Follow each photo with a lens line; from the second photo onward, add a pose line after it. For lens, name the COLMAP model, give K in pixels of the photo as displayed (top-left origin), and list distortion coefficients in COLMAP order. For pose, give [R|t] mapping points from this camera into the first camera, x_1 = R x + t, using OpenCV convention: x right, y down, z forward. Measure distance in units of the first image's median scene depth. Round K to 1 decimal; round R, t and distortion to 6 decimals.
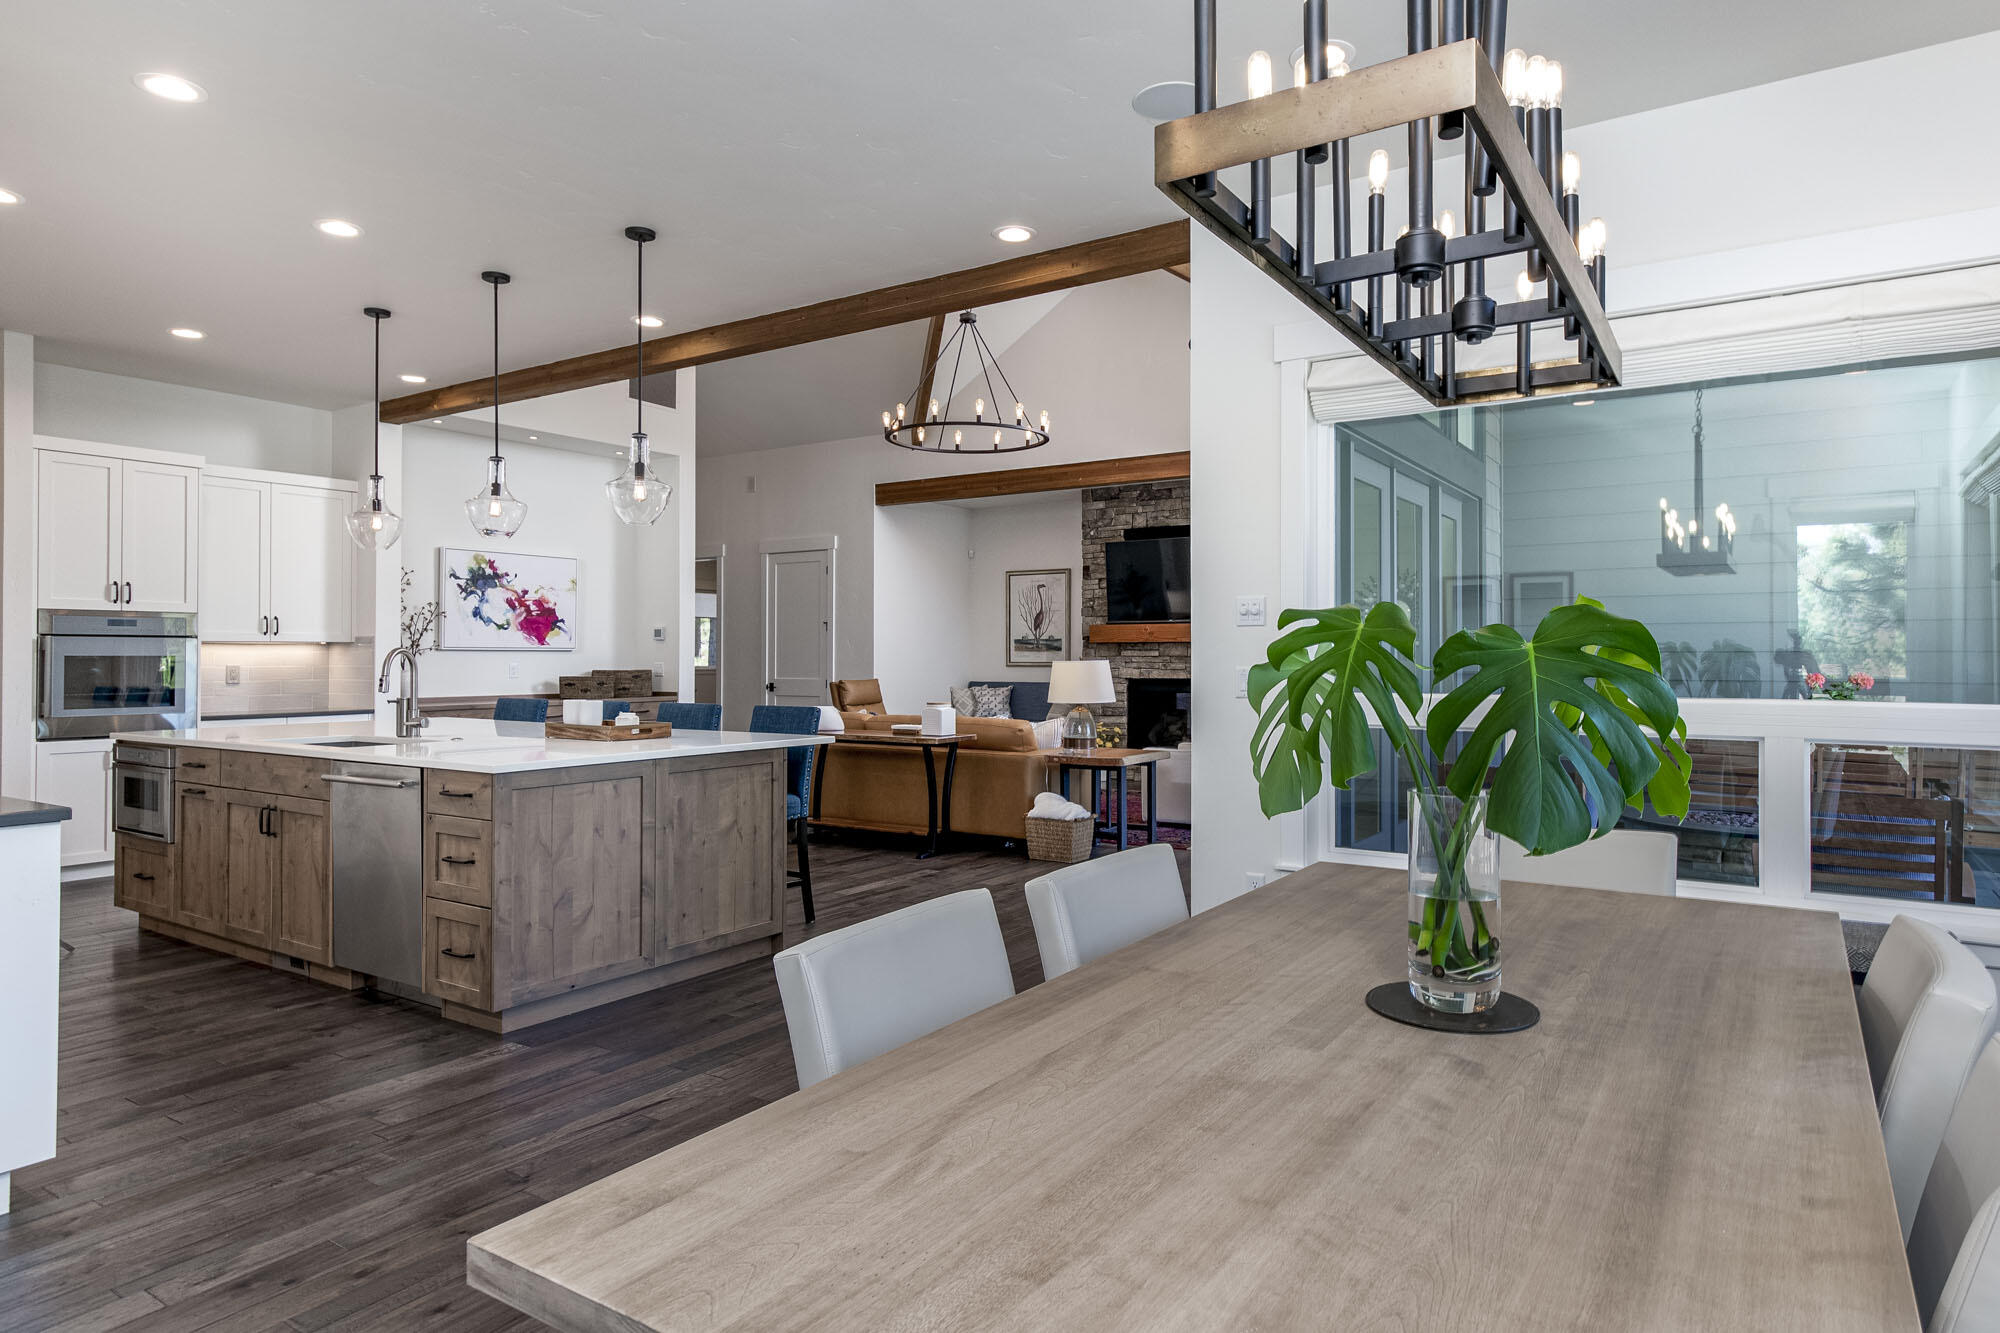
lens RADIAL K [[1006.7, 0, 978.2], [0, 1006.7, 644.8], [0, 0, 1]] dist [-0.005307, -0.001030]
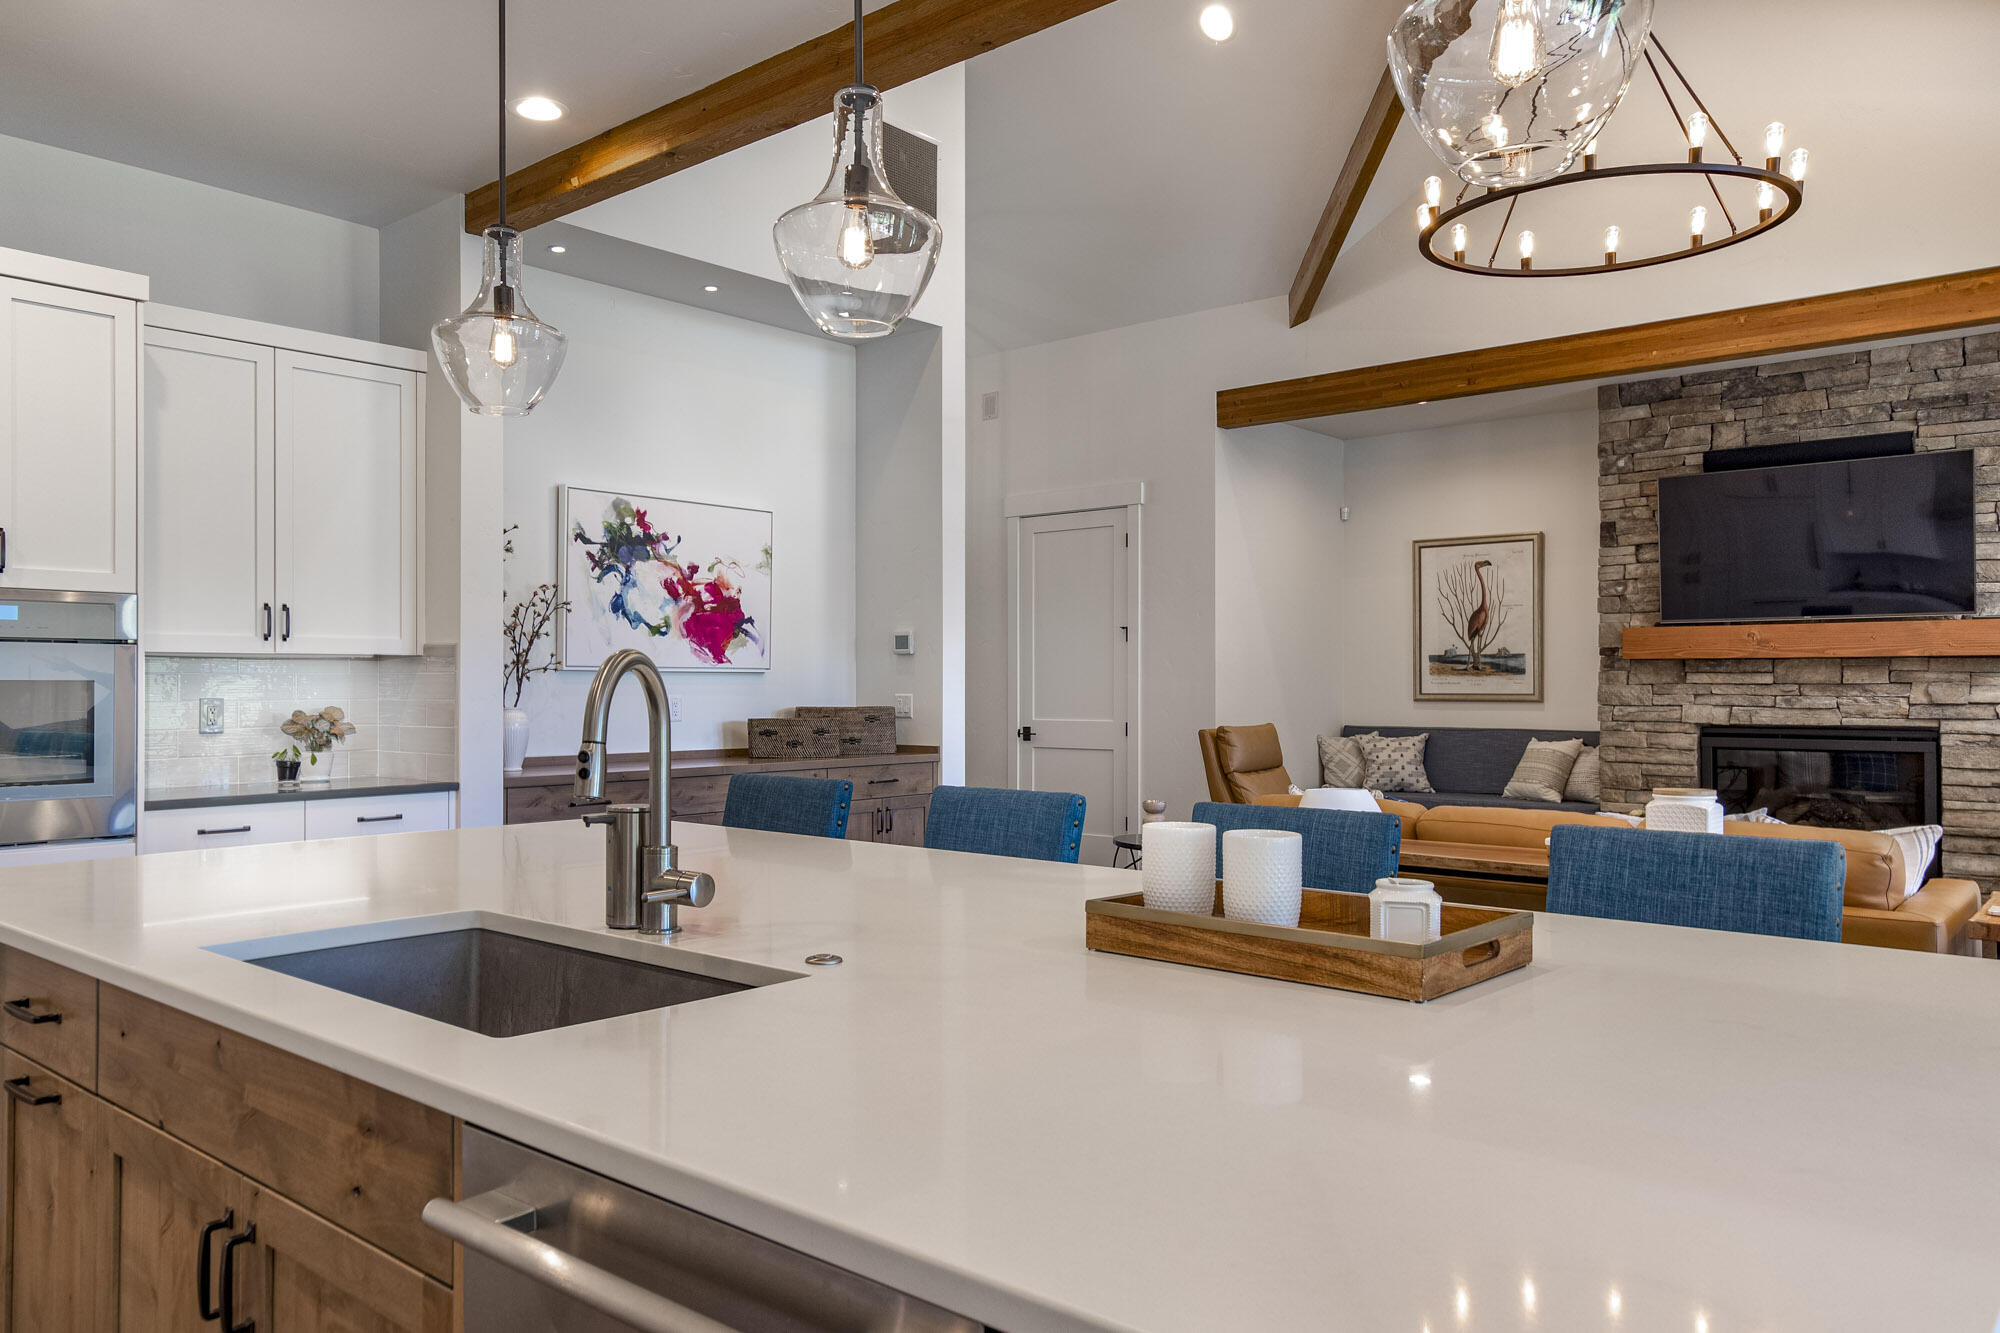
lens RADIAL K [[1521.7, 0, 1017.7], [0, 1521.7, 678.6], [0, 0, 1]] dist [0.006081, 0.006404]
pose [[0.985748, 0.000632, -0.168228, -0.122659], [0.000701, 0.999969, 0.007863, 0.002448], [0.168227, -0.007869, 0.985717, 0.181186]]
